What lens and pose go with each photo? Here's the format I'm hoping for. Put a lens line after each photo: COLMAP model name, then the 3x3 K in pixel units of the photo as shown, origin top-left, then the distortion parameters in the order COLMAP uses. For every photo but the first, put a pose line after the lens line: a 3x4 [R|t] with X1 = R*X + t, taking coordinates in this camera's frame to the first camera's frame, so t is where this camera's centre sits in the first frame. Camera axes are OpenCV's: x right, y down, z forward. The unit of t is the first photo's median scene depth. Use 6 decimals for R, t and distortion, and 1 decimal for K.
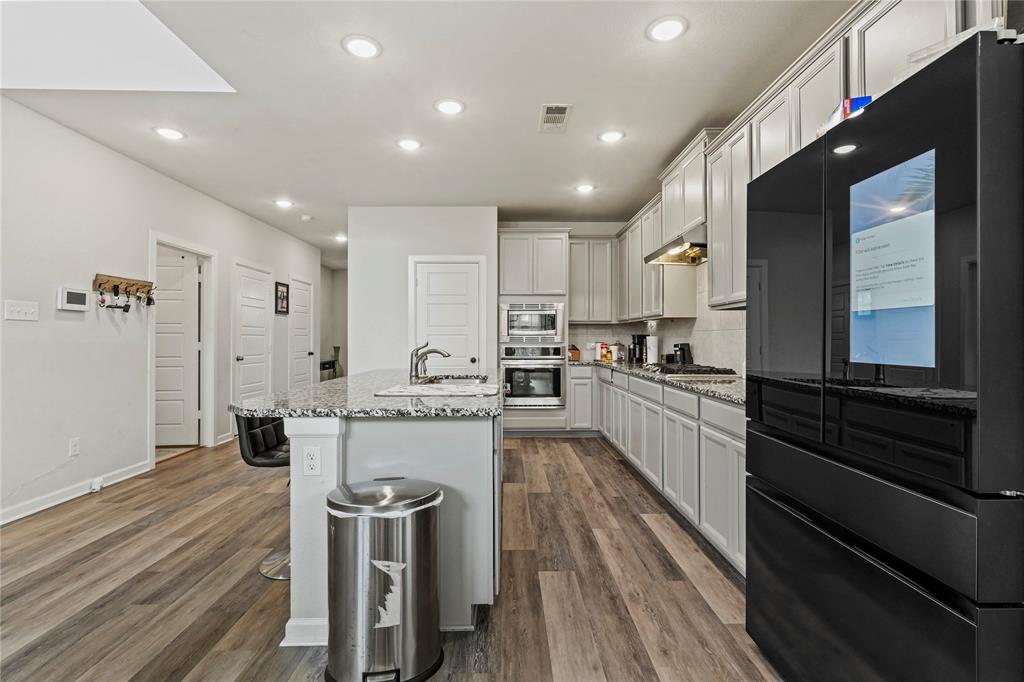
lens RADIAL K [[473.0, 0, 512.4], [0, 473.0, 336.4], [0, 0, 1]] dist [-0.001265, -0.000196]
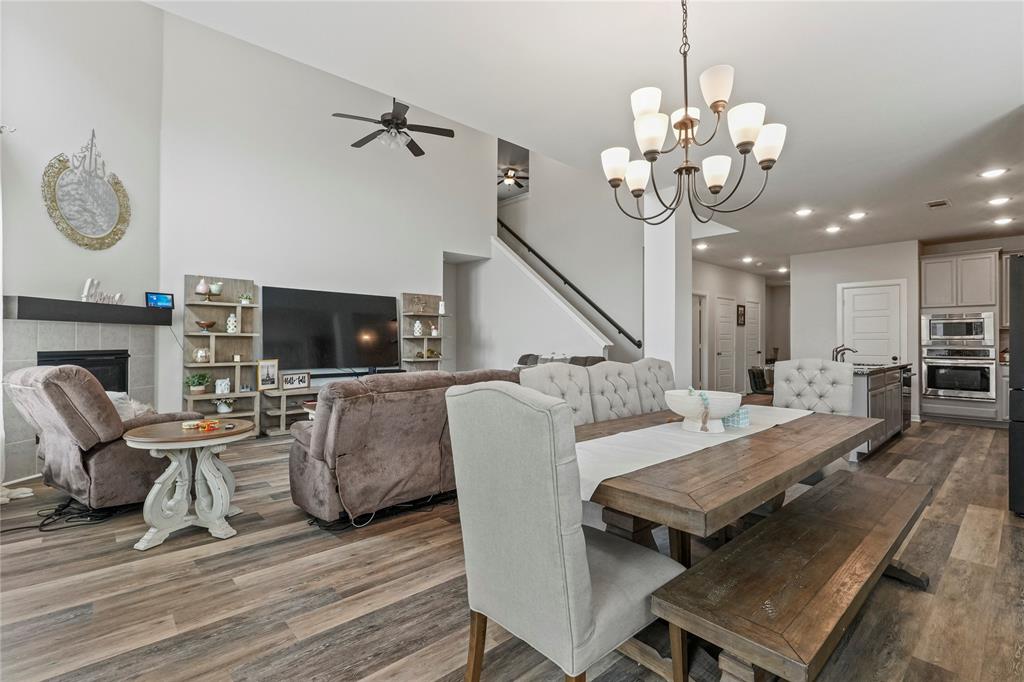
lens RADIAL K [[473.0, 0, 512.4], [0, 473.0, 336.4], [0, 0, 1]] dist [-0.001265, -0.000196]
pose [[0.664247, -0.006149, -0.747488, 0.196781], [0.002639, 0.999979, -0.005880, -0.006636], [0.747509, 0.001933, 0.664249, -0.686306]]
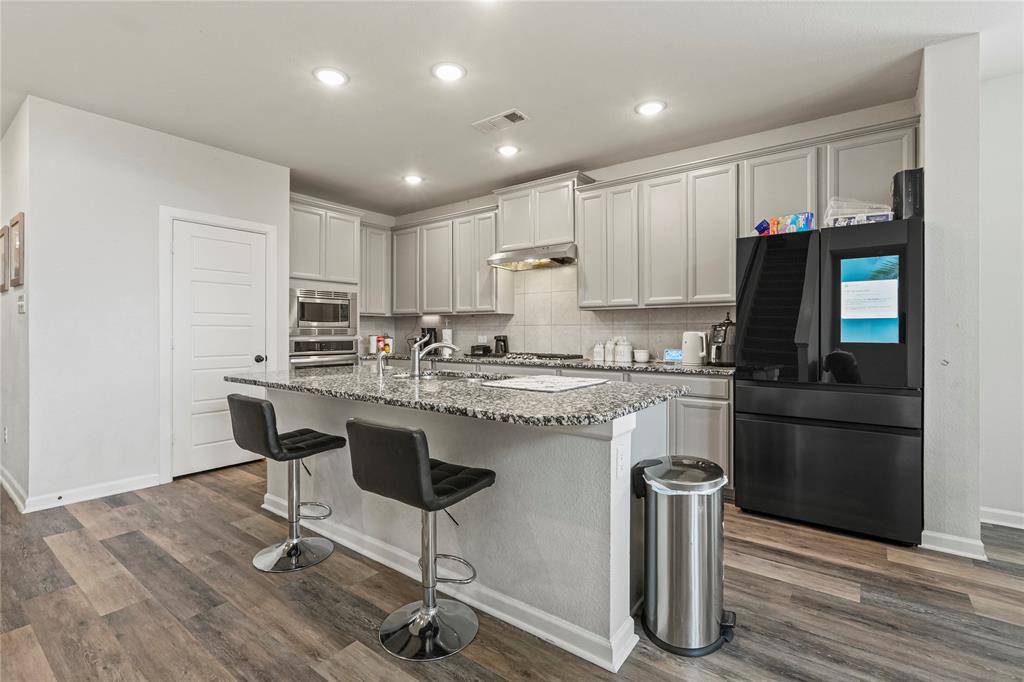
lens RADIAL K [[470.0, 0, 512.3], [0, 470.0, 333.4], [0, 0, 1]] dist [-0.002354, 0.001188]
pose [[0.614610, -0.000952, 0.788830, -0.436375], [-0.004954, 0.999975, 0.005067, 0.002777], [-0.788815, -0.007022, 0.614590, 0.202591]]
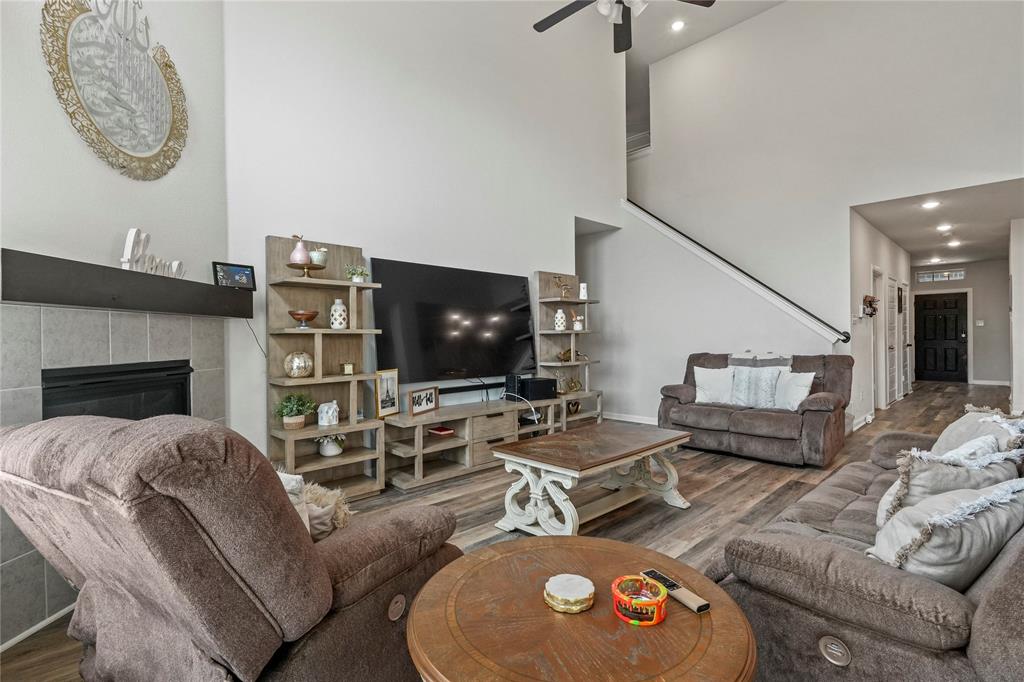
lens RADIAL K [[480.8, 0, 513.8], [0, 480.8, 338.4], [0, 0, 1]] dist [-0.001753, 0.000037]
pose [[0.689070, -0.009136, -0.724637, -0.335303], [0.019625, 0.999789, 0.006056, -0.008348], [0.724429, -0.018394, 0.689104, -0.741983]]
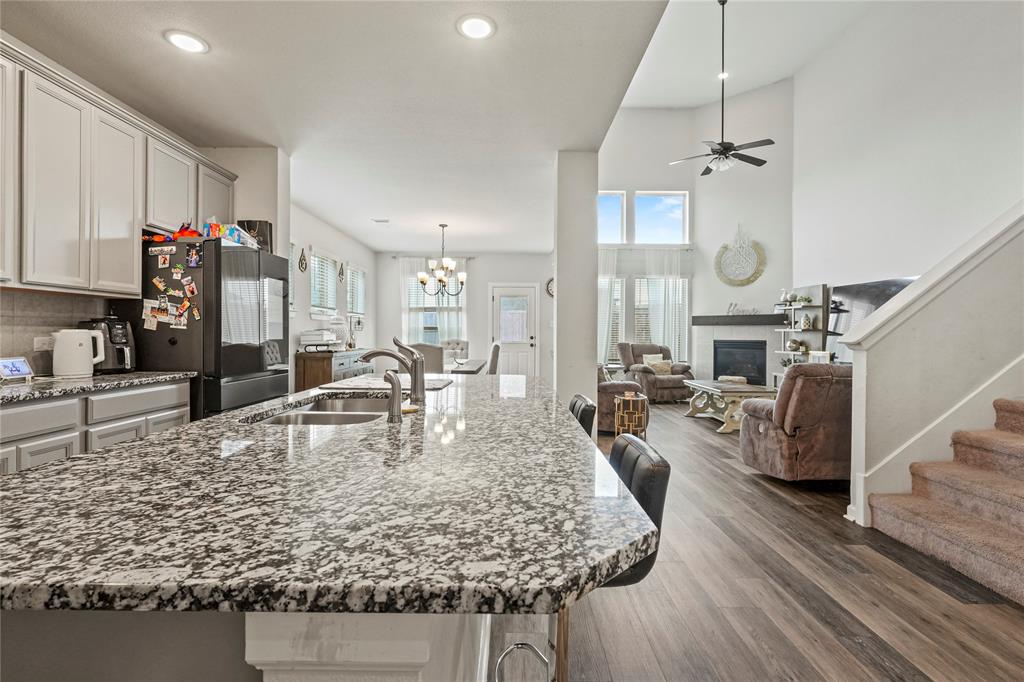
lens RADIAL K [[473.0, 0, 511.6], [0, 473.0, 331.1], [0, 0, 1]] dist [-0.000529, 0.000142]
pose [[-0.999803, -0.007381, 0.018420, -0.188718], [-0.007612, 0.999893, -0.012460, 0.006977], [-0.018327, -0.012598, -0.999753, 0.890515]]
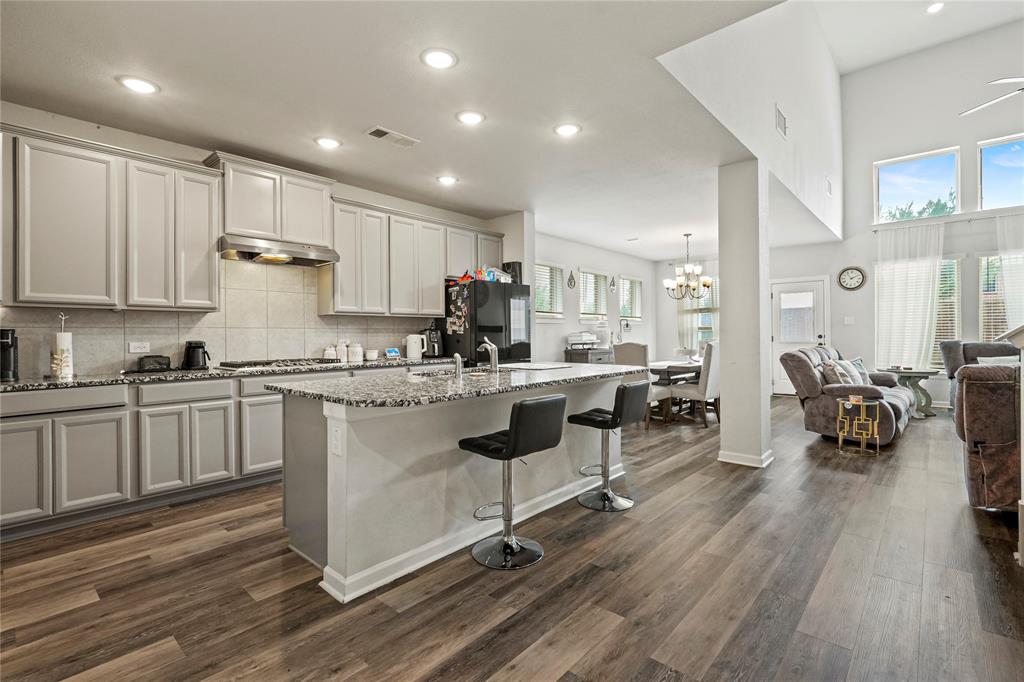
lens RADIAL K [[470.0, 0, 512.3], [0, 470.0, 333.4], [0, 0, 1]] dist [-0.002354, 0.001188]
pose [[-0.734956, 0.005250, 0.678094, -0.527726], [0.001800, 0.999982, -0.005791, 0.005639], [-0.678112, -0.003035, -0.734952, 0.983691]]
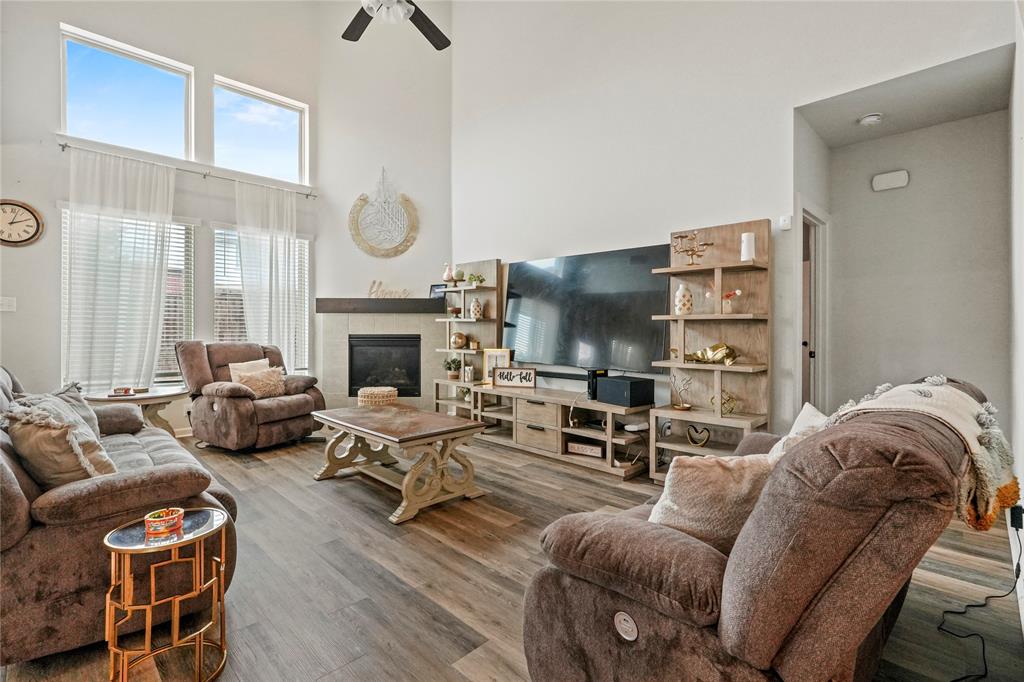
lens RADIAL K [[470.0, 0, 512.3], [0, 470.0, 333.4], [0, 0, 1]] dist [-0.002354, 0.001188]
pose [[-0.712677, 0.006847, -0.701459, -0.358284], [0.002122, 0.999969, 0.007605, 0.001625], [0.701489, 0.003932, -0.712670, 0.298457]]
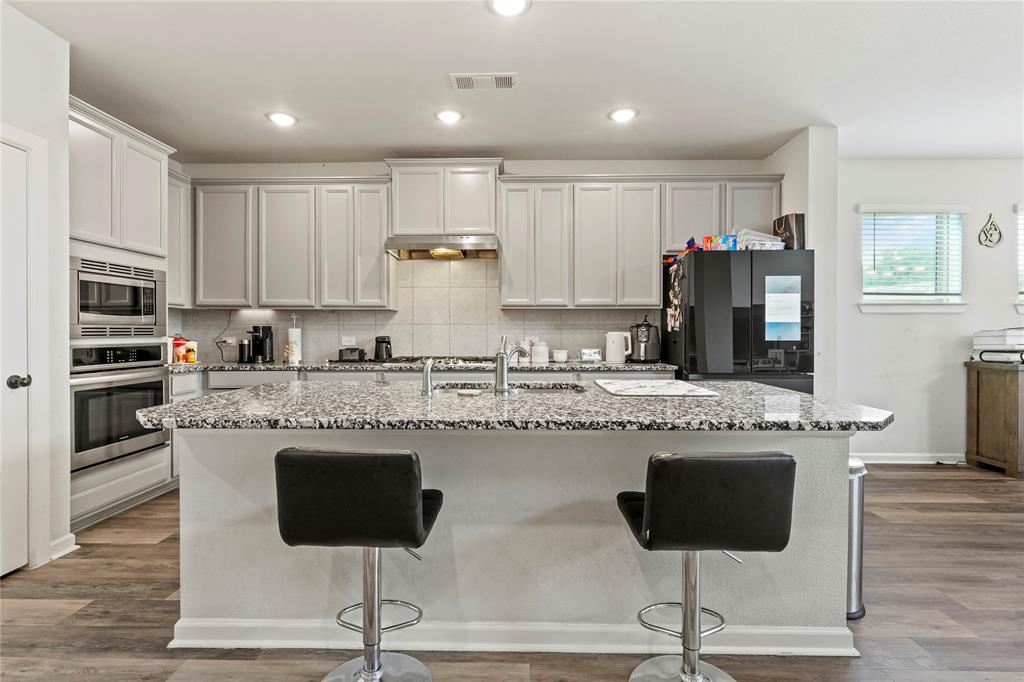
lens RADIAL K [[473.0, 0, 512.4], [0, 473.0, 336.4], [0, 0, 1]] dist [-0.001265, -0.000196]
pose [[0.033267, -0.008642, 0.999409, -0.483391], [-0.006483, 0.999940, 0.008863, 0.004063], [-0.999425, -0.006774, 0.033209, 0.554307]]
